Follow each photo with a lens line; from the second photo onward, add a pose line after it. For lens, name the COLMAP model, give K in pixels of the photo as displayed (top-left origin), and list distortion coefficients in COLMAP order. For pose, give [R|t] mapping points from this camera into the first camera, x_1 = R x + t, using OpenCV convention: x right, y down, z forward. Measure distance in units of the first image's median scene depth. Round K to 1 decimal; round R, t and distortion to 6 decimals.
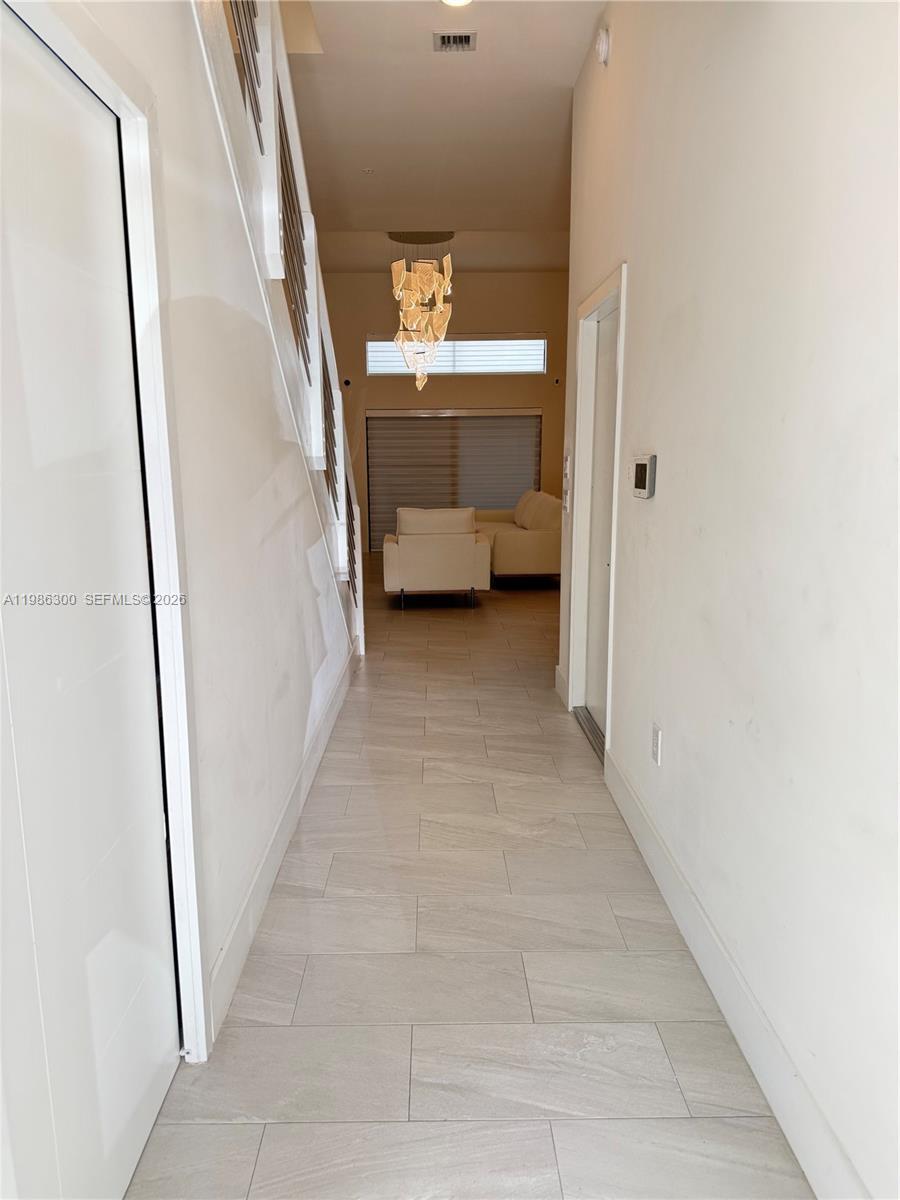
lens RADIAL K [[845.3, 0, 450.0], [0, 845.3, 600.0], [0, 0, 1]] dist [0.000591, -0.000019]
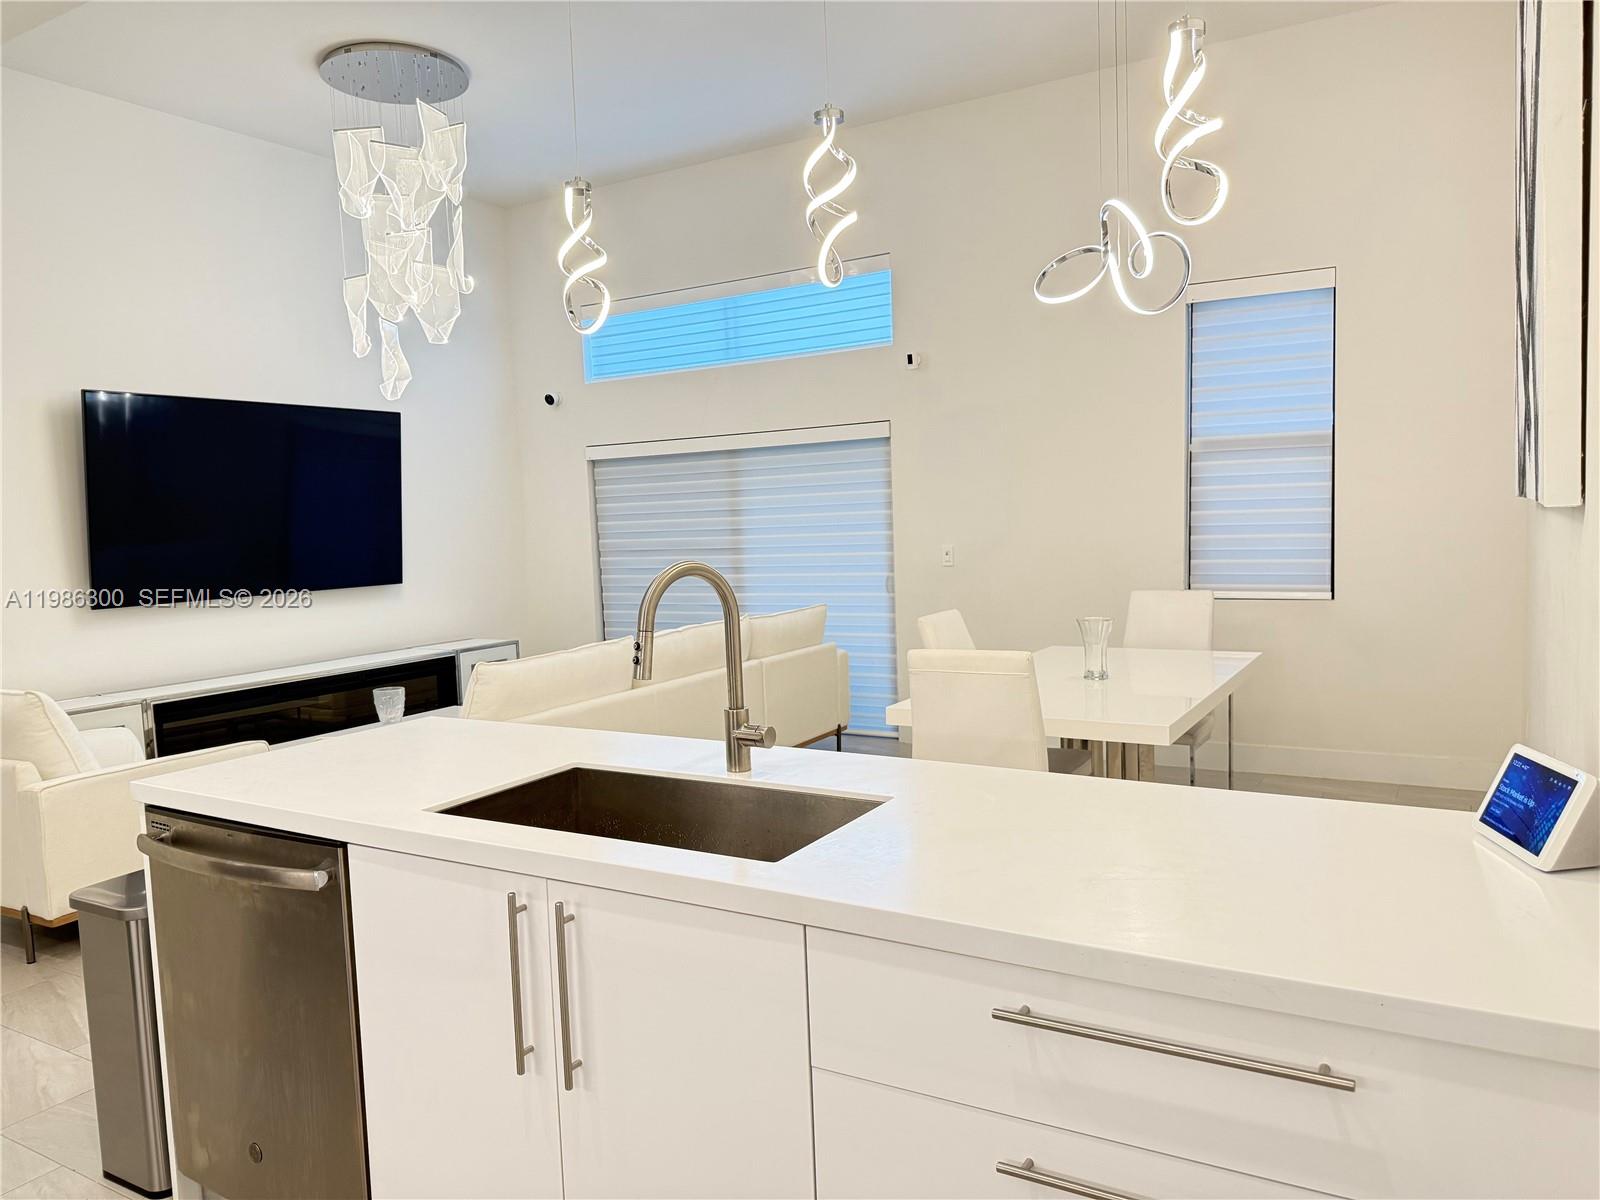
lens RADIAL K [[1122.4, 0, 804.8], [0, 1122.4, 614.6], [0, 0, 1]] dist [0.061748, -0.001719]
pose [[0.854059, 0.019660, -0.519805, 0.380701], [-0.065190, 0.995452, -0.069459, -0.079375], [0.516075, 0.093208, 0.851457, 0.473816]]
